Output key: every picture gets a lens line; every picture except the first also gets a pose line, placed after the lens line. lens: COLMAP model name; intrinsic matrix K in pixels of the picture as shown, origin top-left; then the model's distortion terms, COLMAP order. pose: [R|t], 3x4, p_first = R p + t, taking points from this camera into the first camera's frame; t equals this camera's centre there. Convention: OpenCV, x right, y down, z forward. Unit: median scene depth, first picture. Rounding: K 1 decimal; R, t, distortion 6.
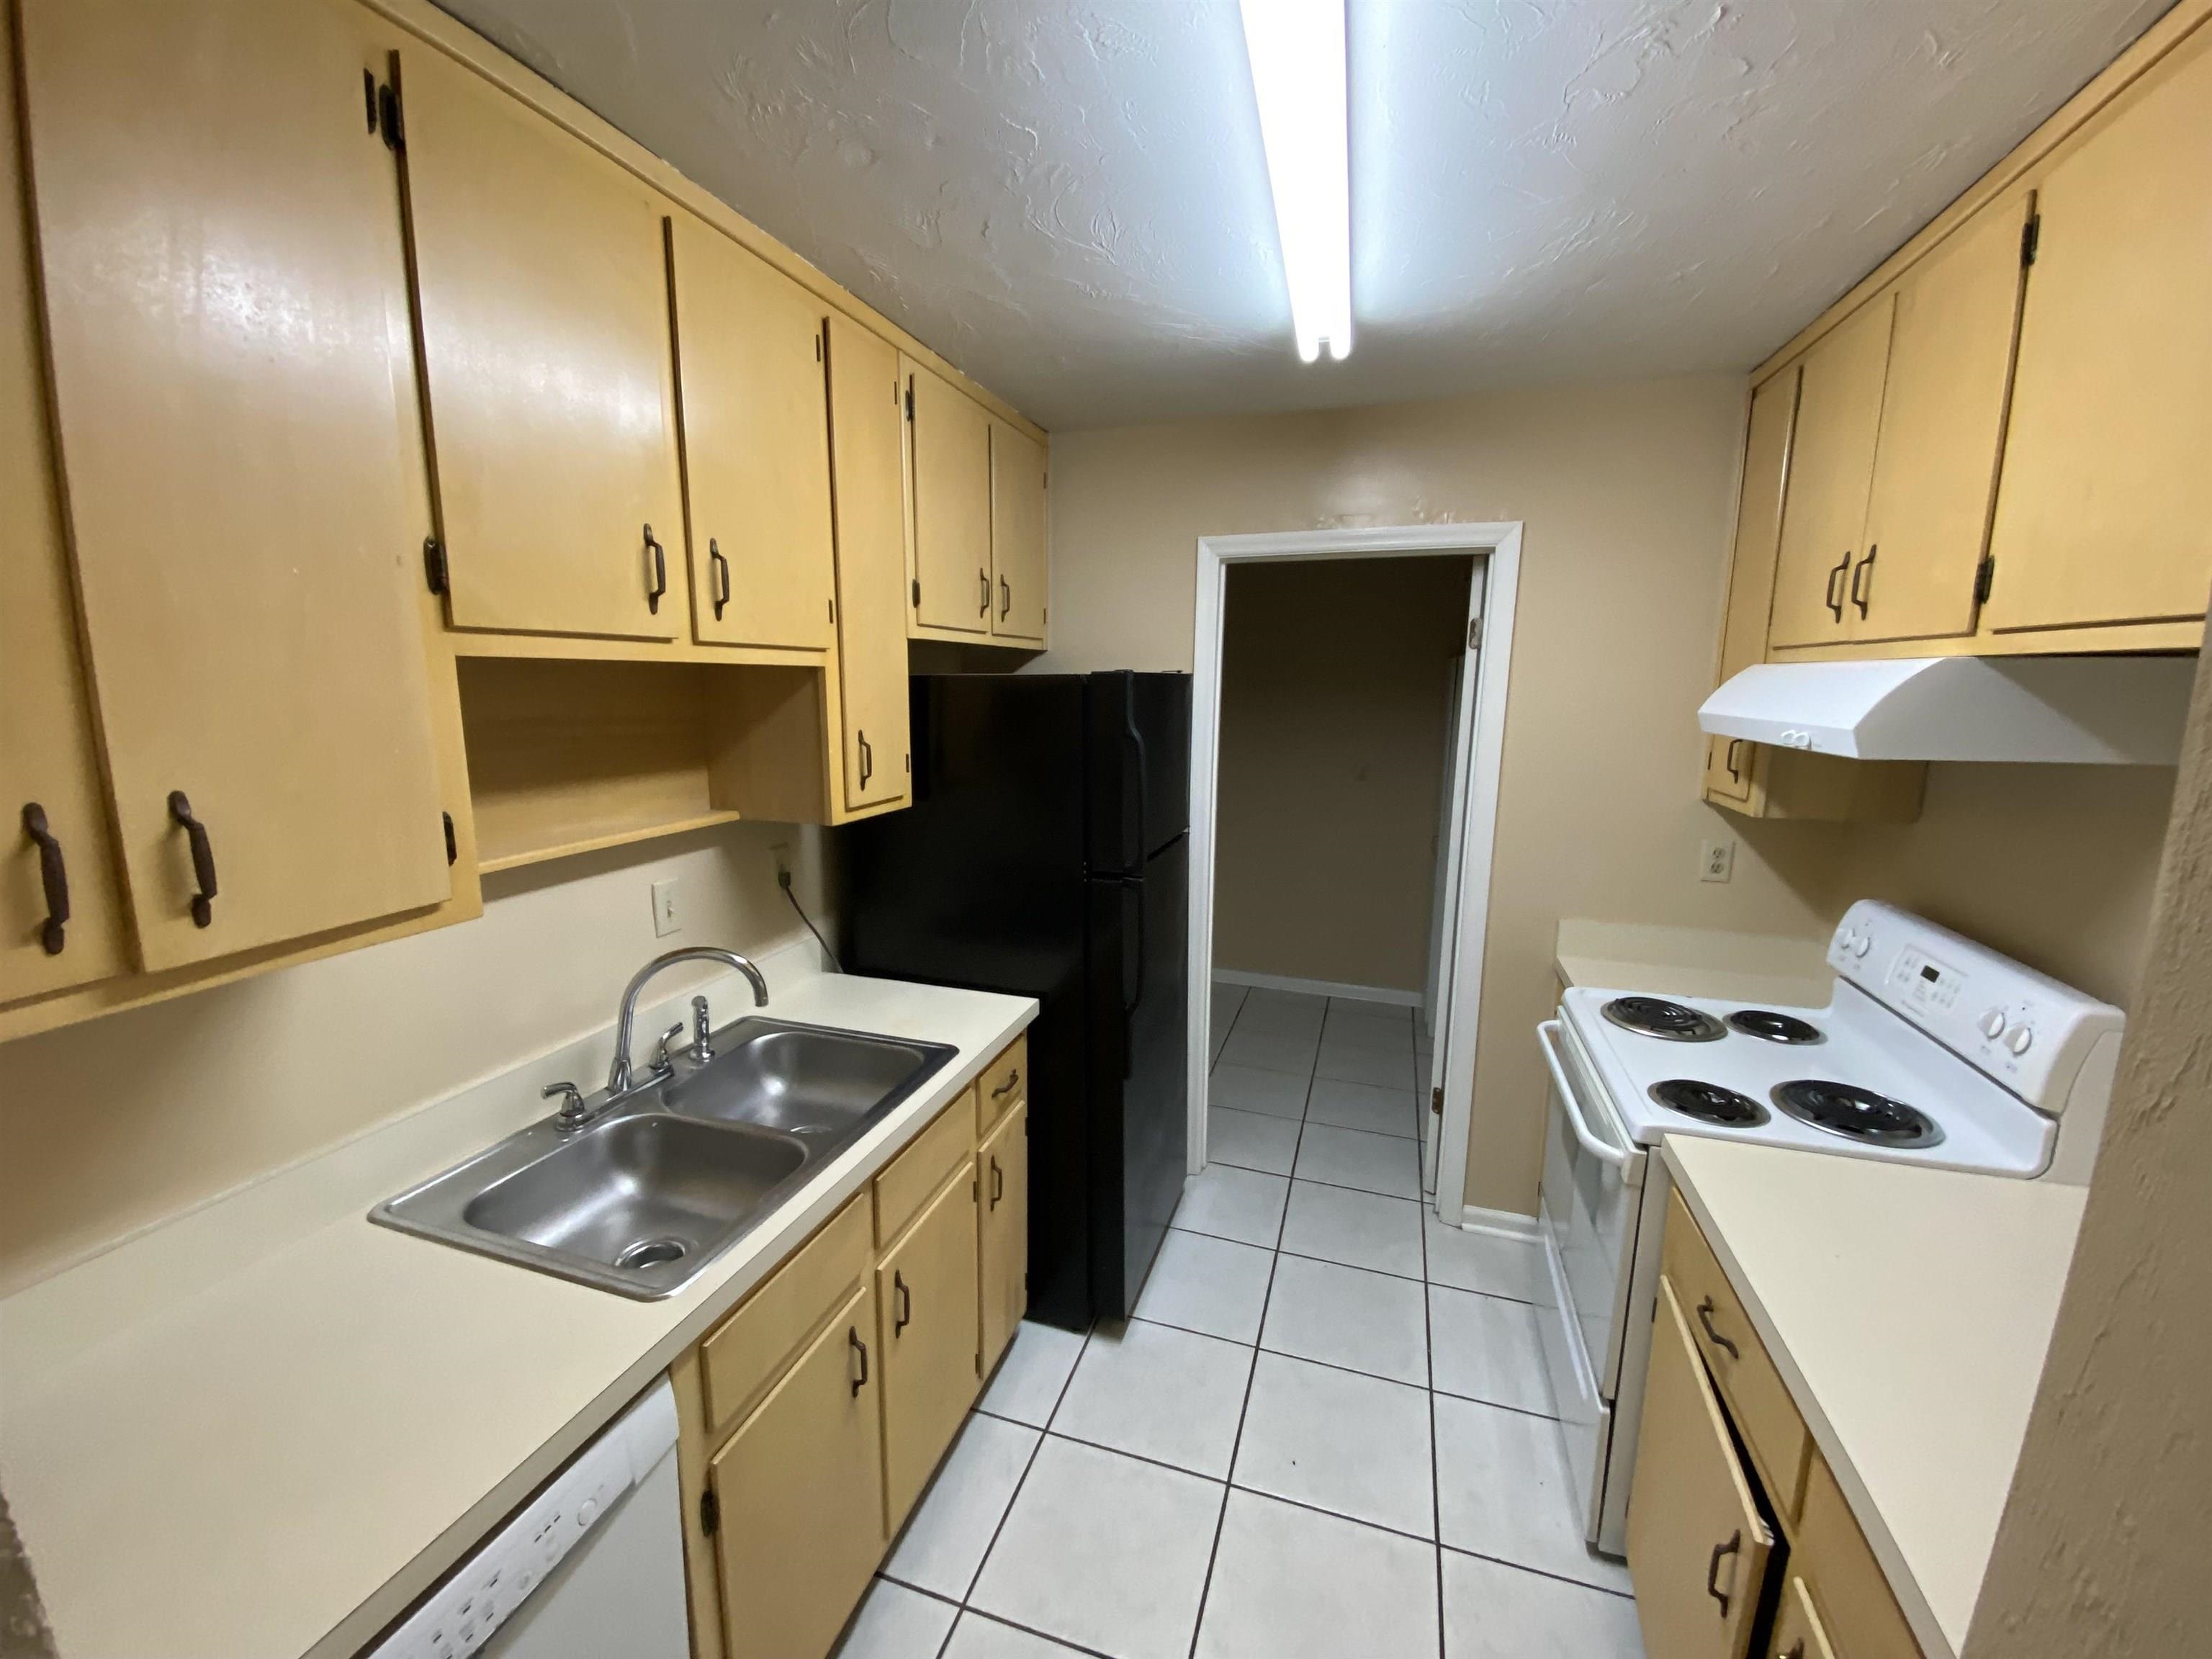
lens RADIAL K [[897.3, 0, 1106.0], [0, 897.3, 829.5], [0, 0, 1]] dist [0.000017, -0.000163]
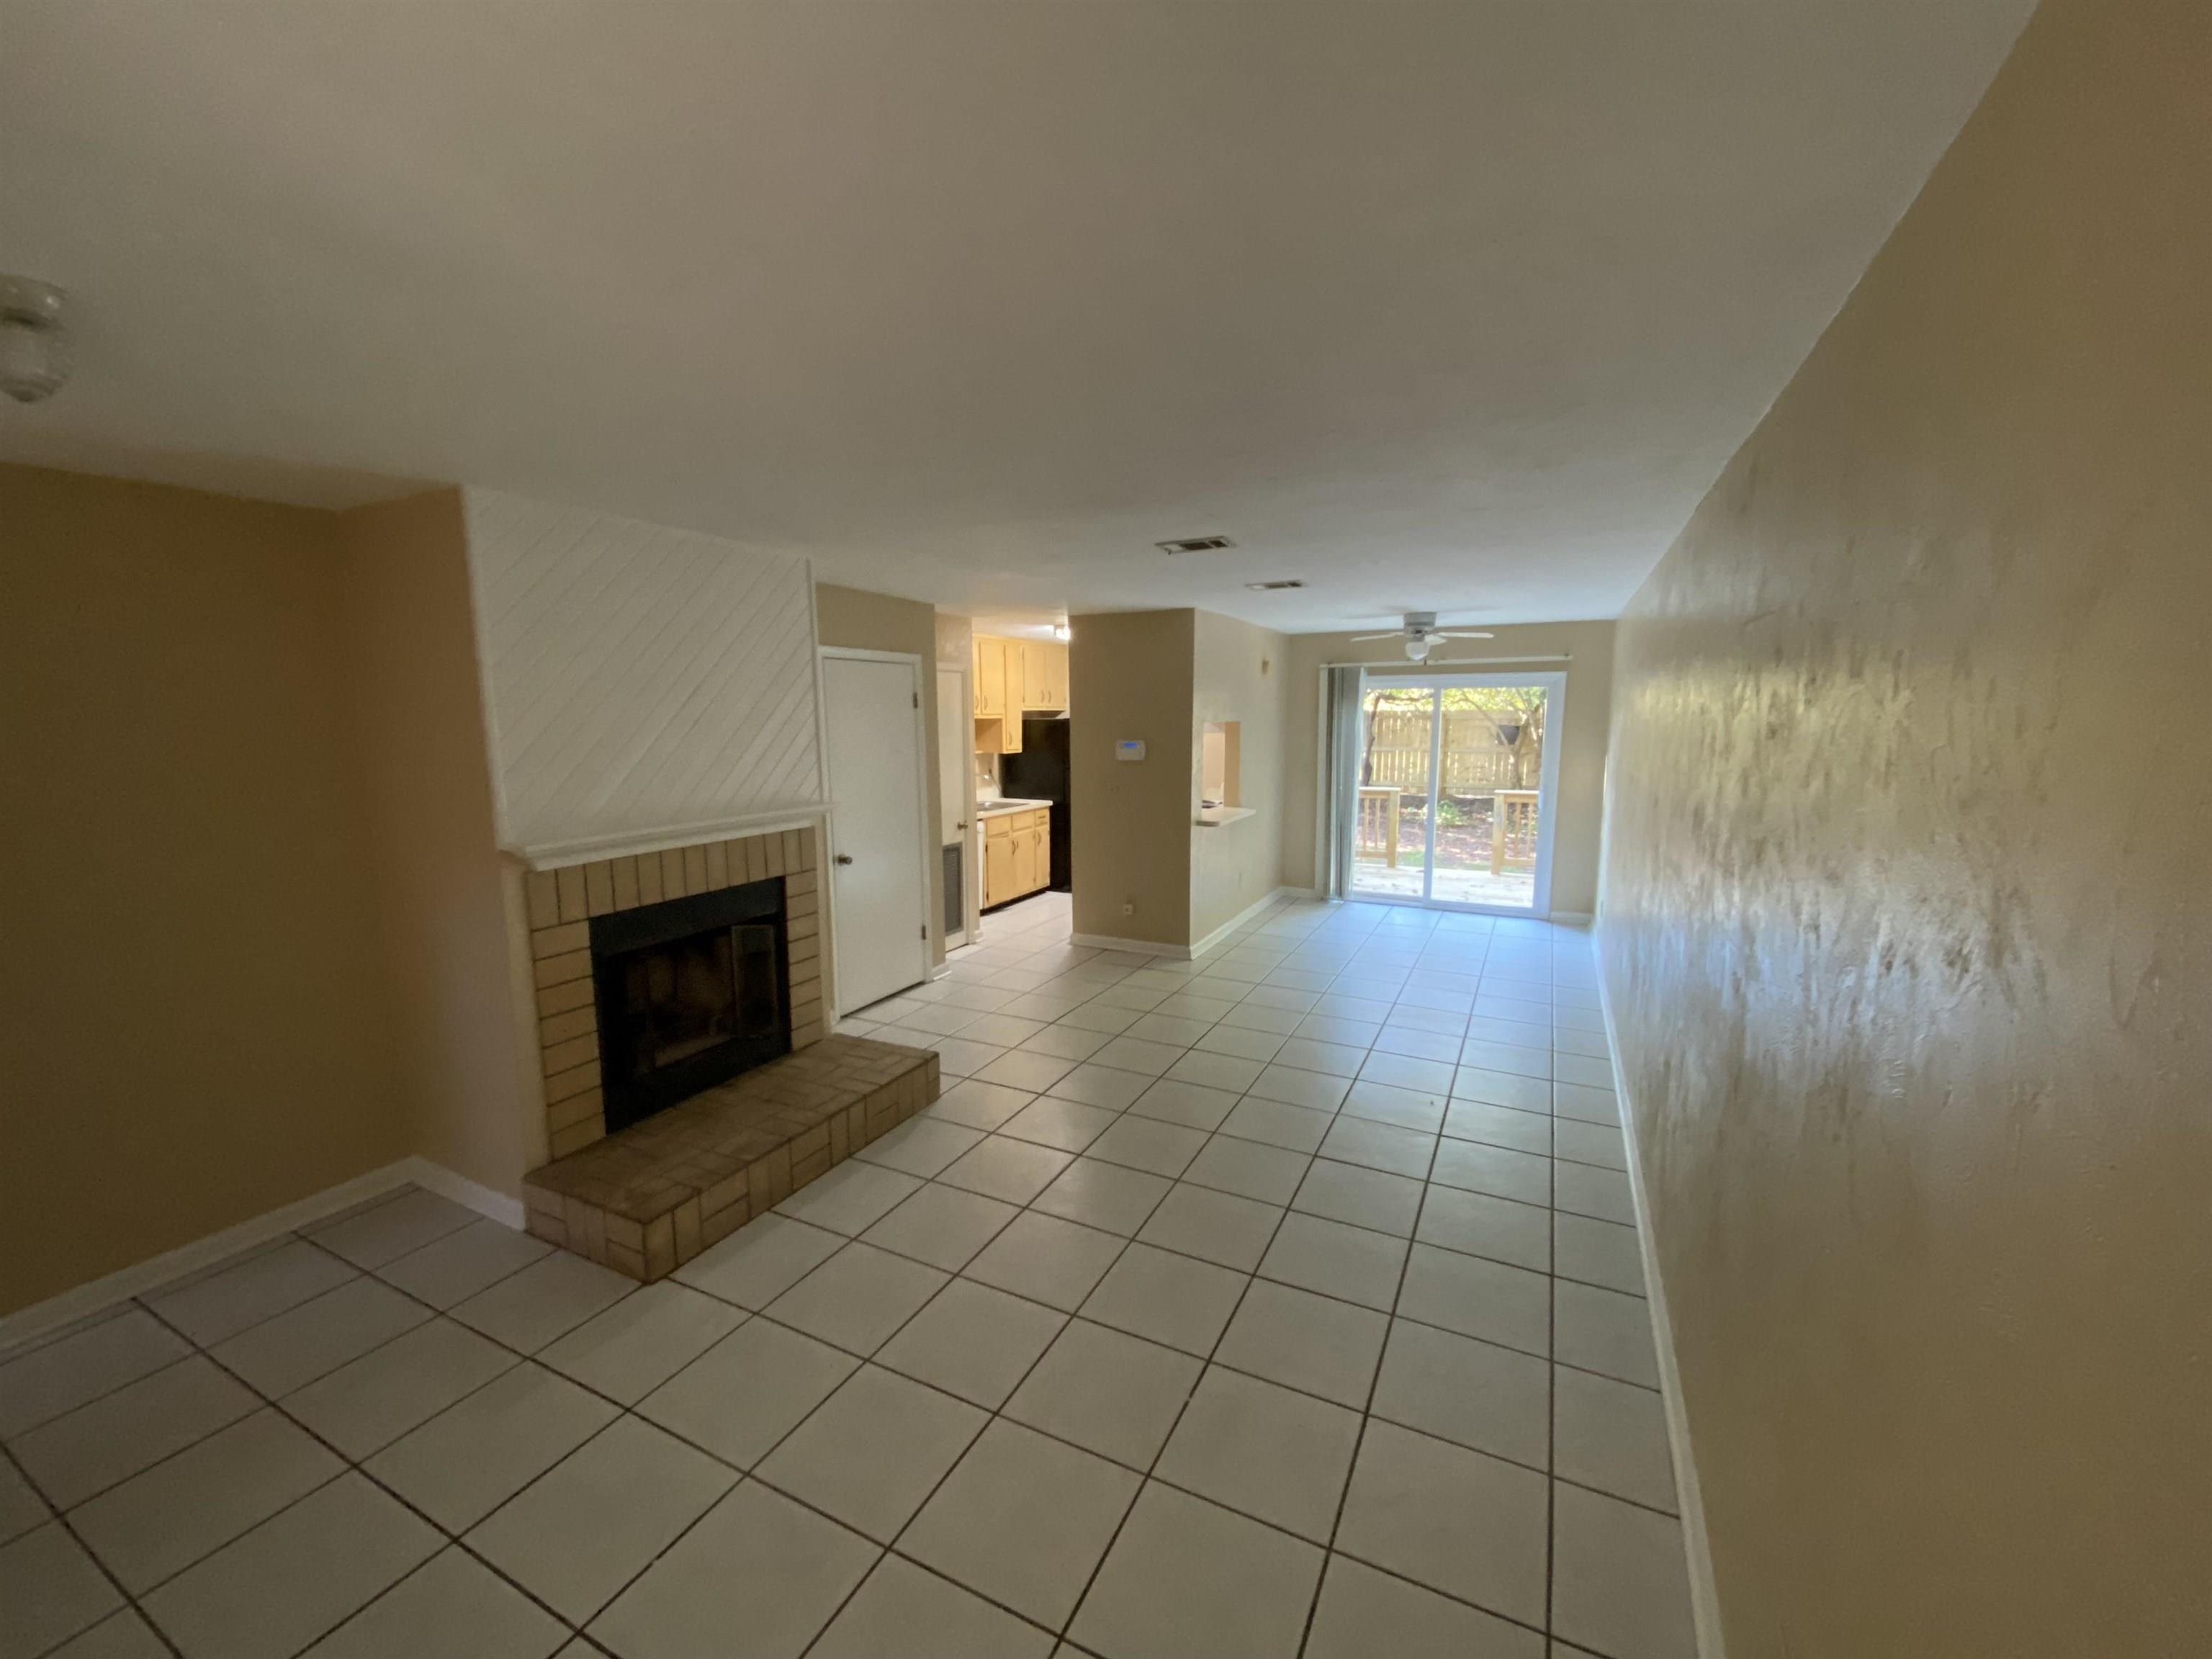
lens RADIAL K [[879.7, 0, 1103.3], [0, 879.7, 859.7], [0, 0, 1]] dist [0.000101, -0.000037]
pose [[0.989029, 0.009121, -0.147443, 0.854897], [-0.010564, 0.999904, -0.009007, 0.569579], [0.147346, 0.010466, 0.989030, -3.322417]]
